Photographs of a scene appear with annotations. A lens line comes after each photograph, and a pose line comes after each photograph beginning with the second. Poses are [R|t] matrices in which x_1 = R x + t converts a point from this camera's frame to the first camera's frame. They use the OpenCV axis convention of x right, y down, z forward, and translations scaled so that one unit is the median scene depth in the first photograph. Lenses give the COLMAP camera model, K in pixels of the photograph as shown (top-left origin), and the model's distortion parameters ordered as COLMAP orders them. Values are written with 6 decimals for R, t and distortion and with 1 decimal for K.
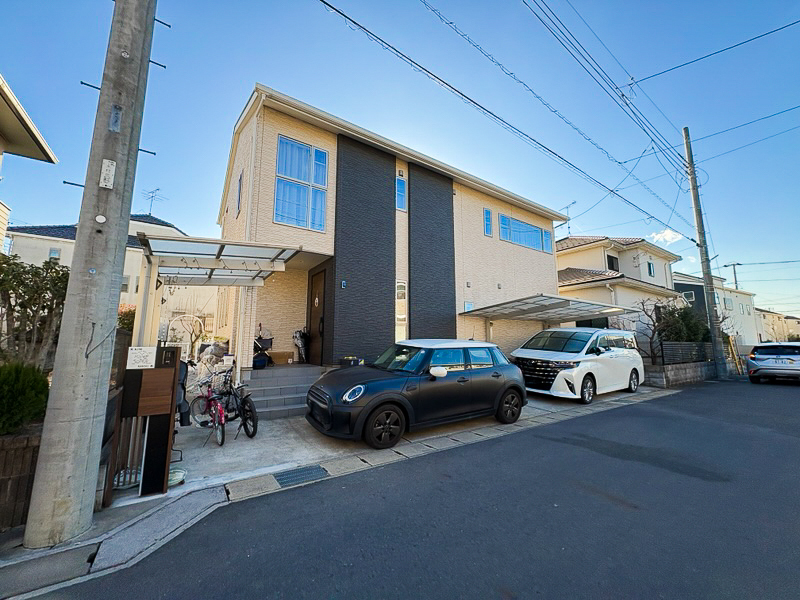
lens RADIAL K [[321.8, 0, 397.9], [0, 321.8, 298.7], [0, 0, 1]] dist [0.001594, -0.001104]
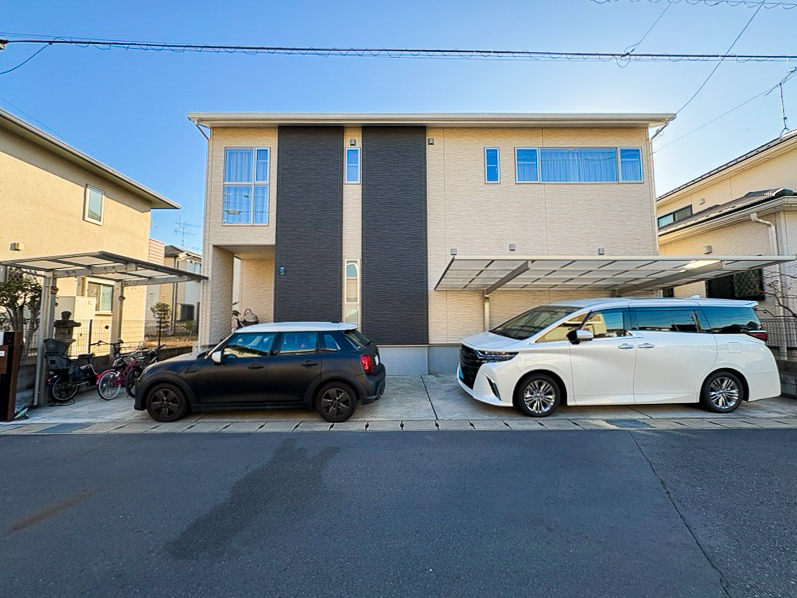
lens RADIAL K [[320.6, 0, 399.8], [0, 320.6, 298.6], [0, 0, 1]] dist [0.001594, -0.001104]
pose [[0.826789, -0.048037, -0.560458, 0.738320], [0.086732, 0.995319, 0.042639, 0.035716], [0.555786, -0.083863, 0.827085, 0.327655]]
